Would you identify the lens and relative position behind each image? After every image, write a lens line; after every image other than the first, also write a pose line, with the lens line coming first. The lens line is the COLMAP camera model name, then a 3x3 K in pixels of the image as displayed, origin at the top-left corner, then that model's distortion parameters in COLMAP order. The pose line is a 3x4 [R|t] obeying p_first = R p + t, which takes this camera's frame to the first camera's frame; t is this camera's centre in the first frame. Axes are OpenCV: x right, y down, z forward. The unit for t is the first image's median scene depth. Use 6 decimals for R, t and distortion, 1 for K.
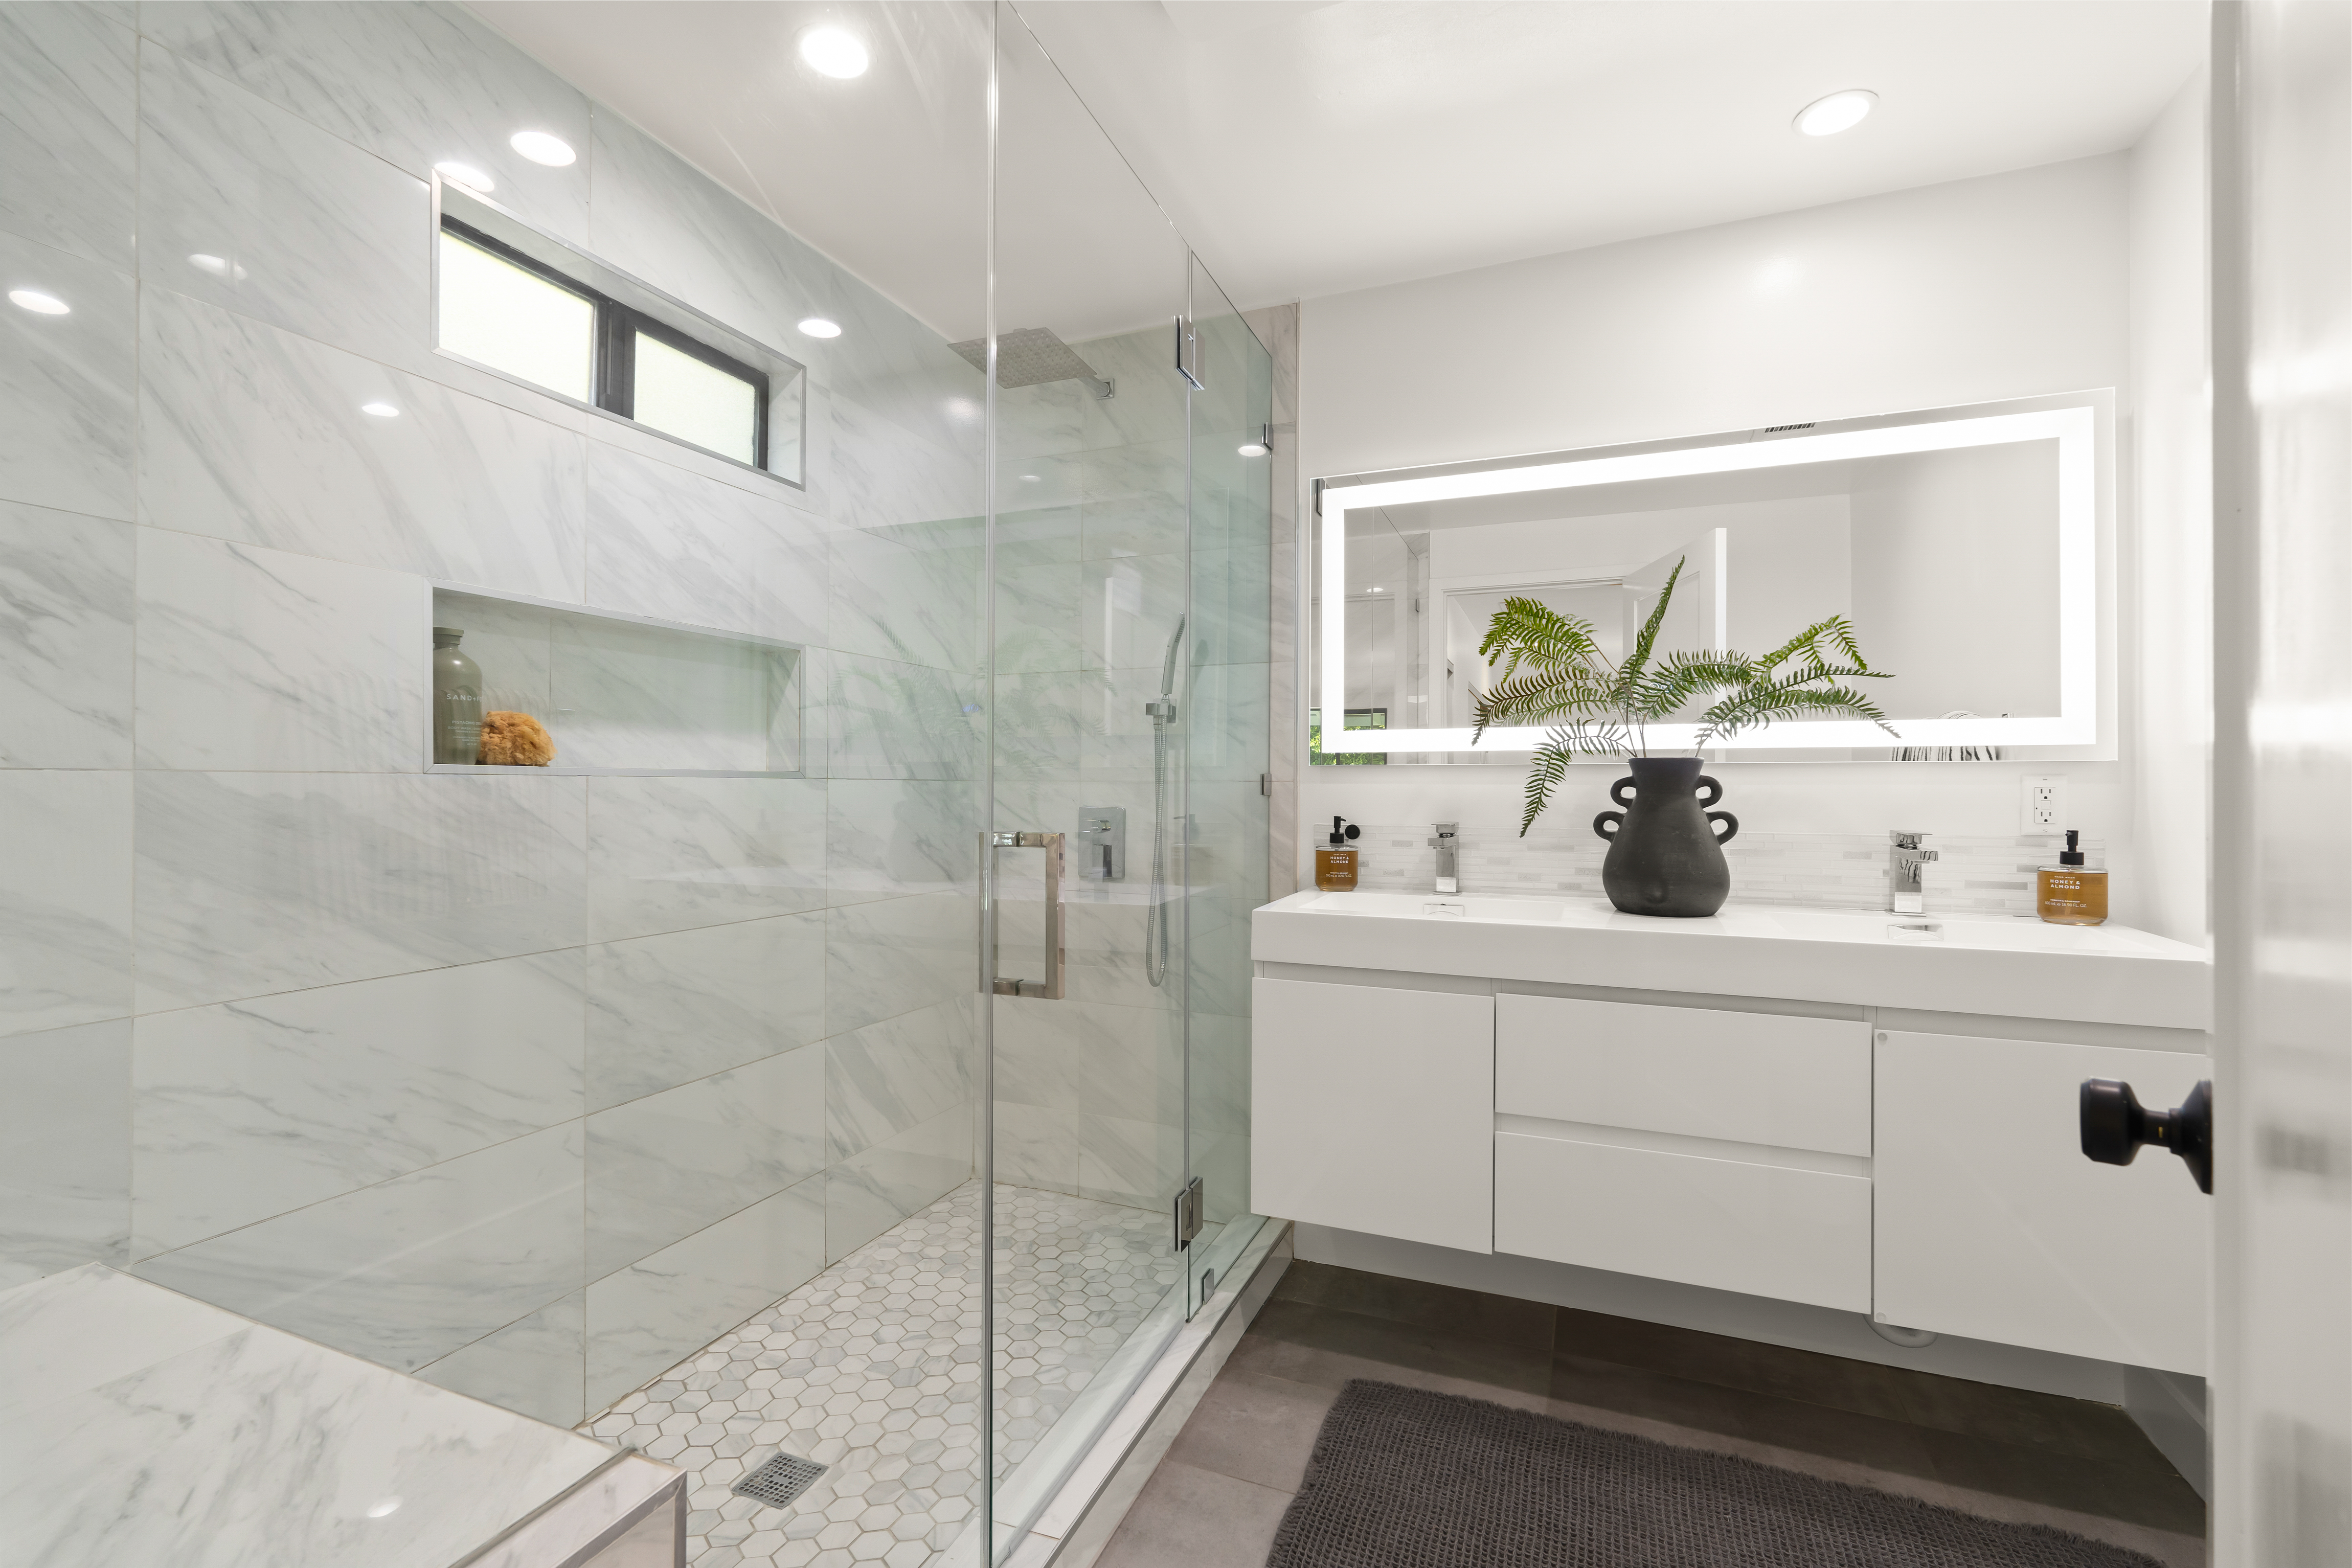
lens RADIAL K [[1027.9, 0, 1174.1], [0, 1027.9, 786.2], [0, 0, 1]] dist [0.003079, -0.000178]
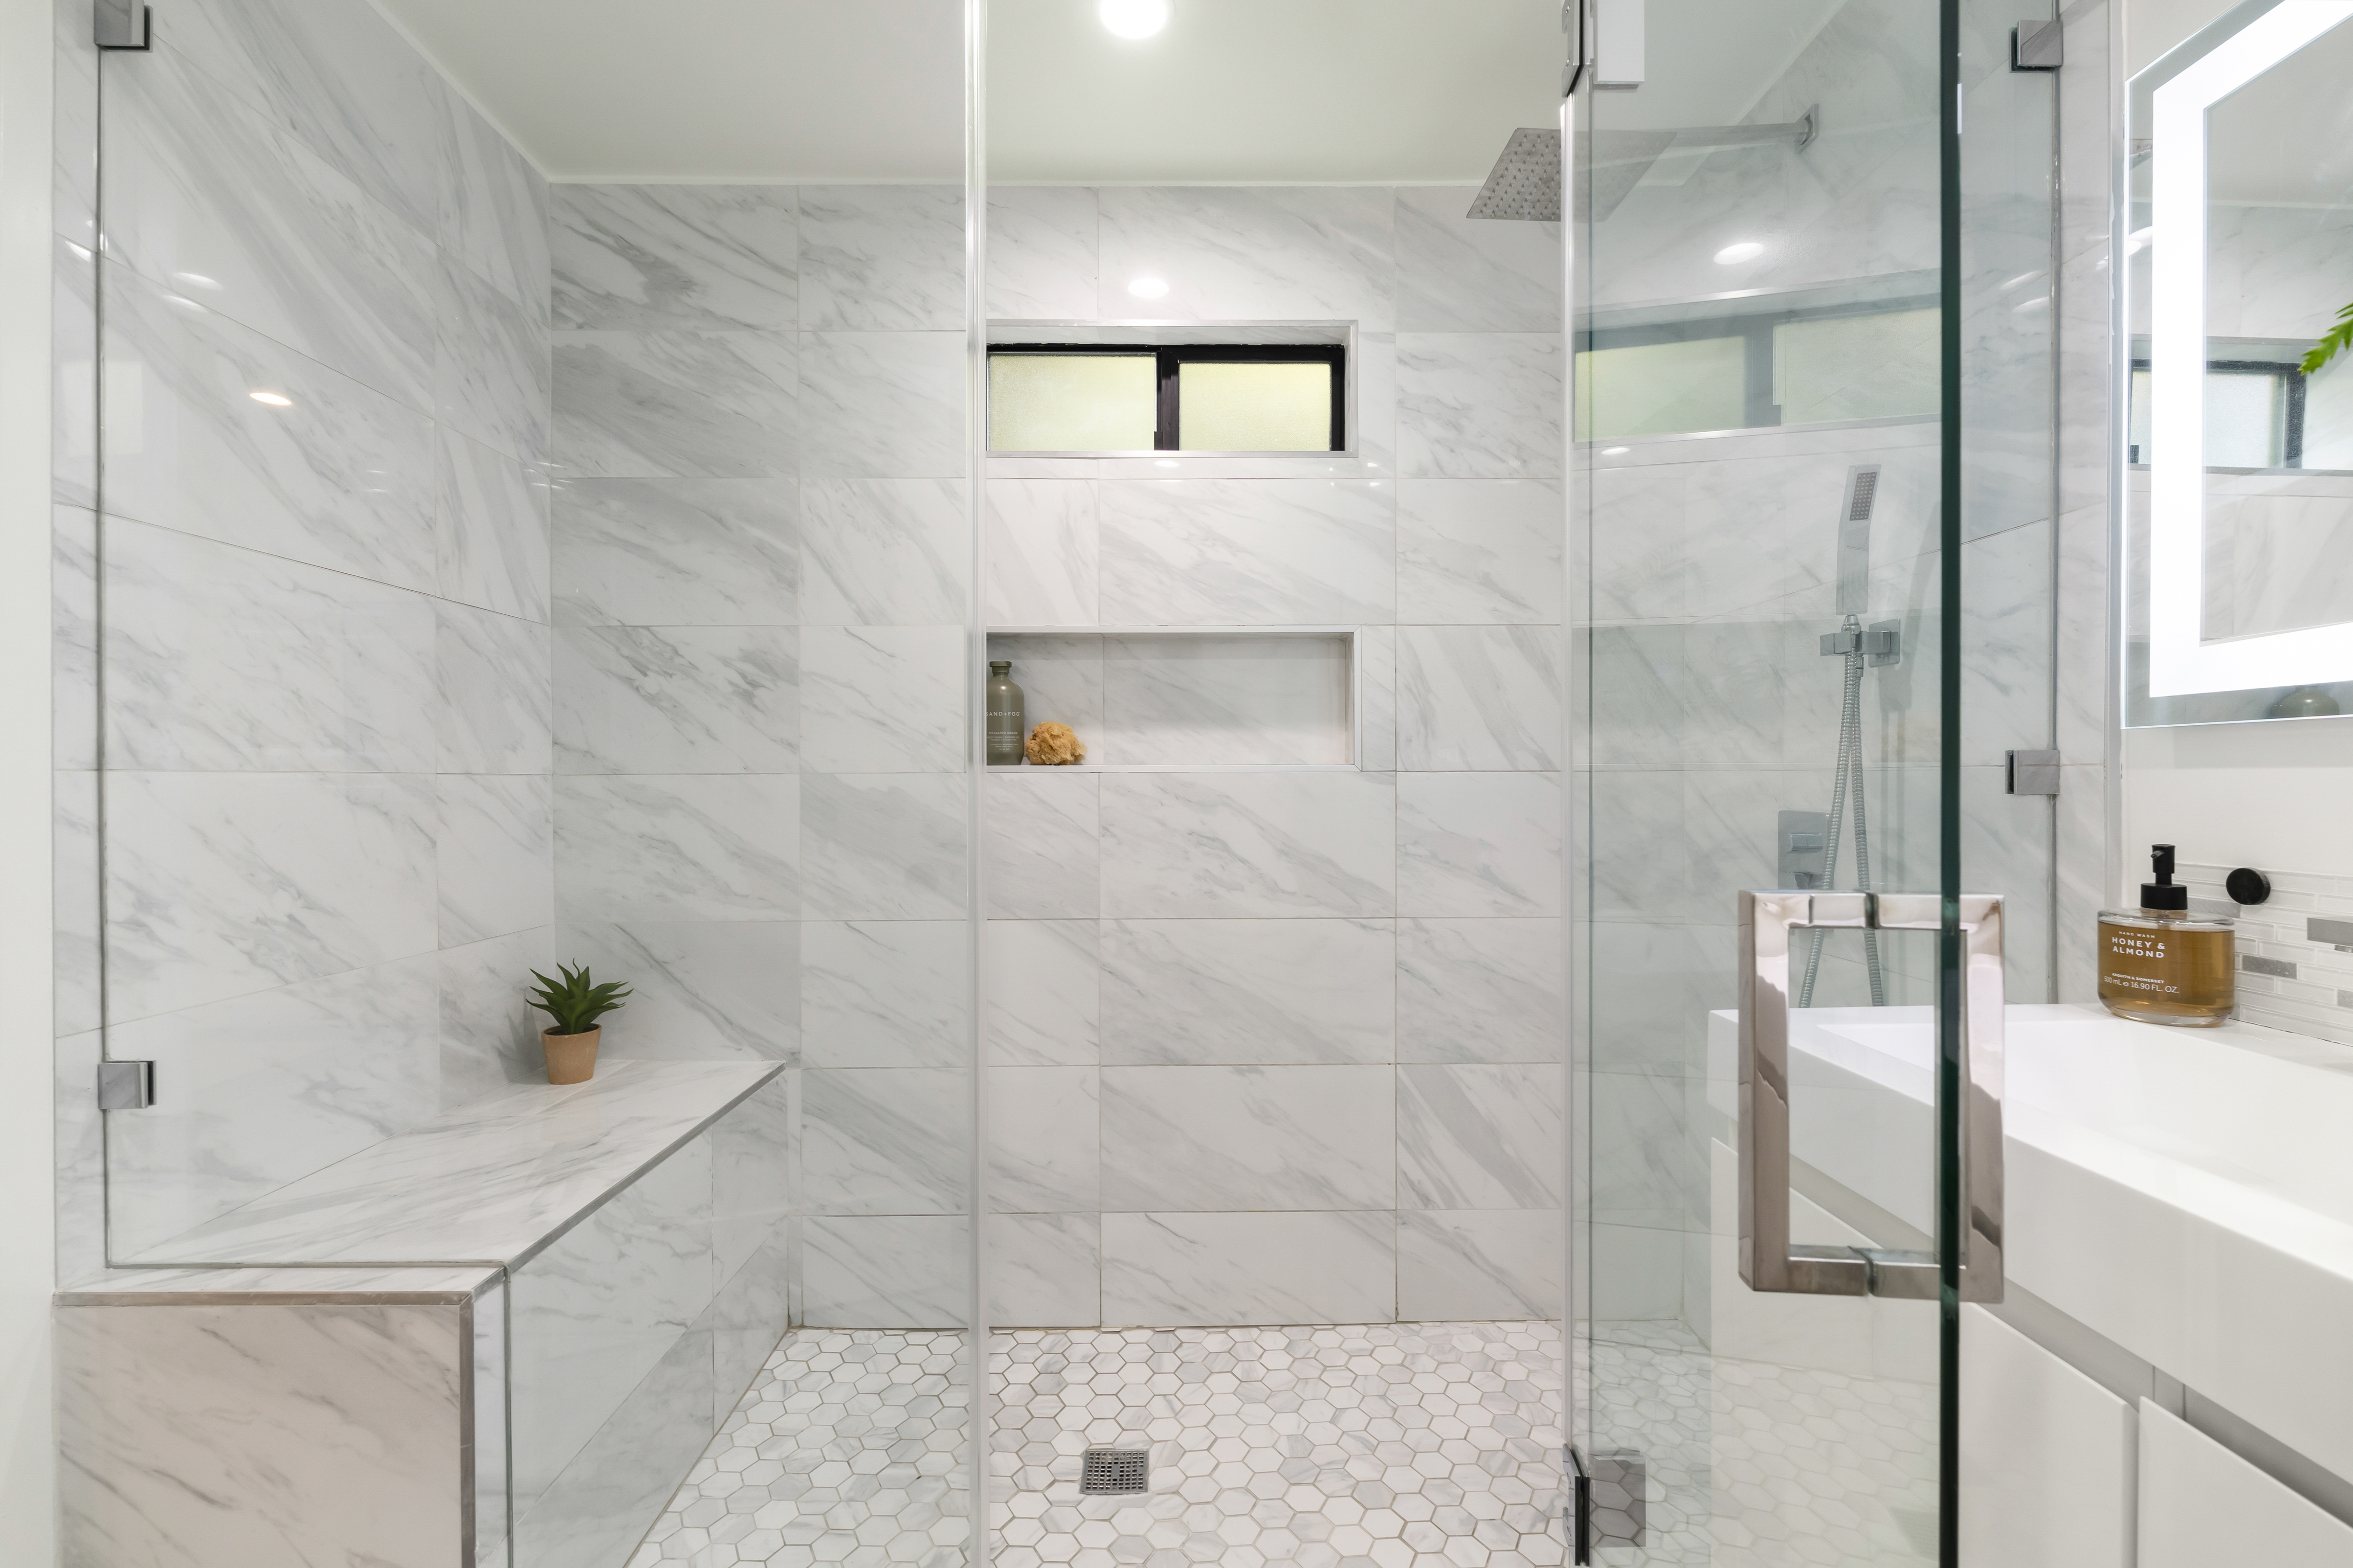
lens RADIAL K [[1031.8, 0, 1176.8], [0, 1031.8, 787.4], [0, 0, 1]] dist [-0.000845, 0.000051]
pose [[0.395956, 0.001109, -0.918269, 0.492156], [0.005229, 0.999980, 0.003463, 0.002697], [0.918255, -0.006173, 0.395942, 0.576050]]
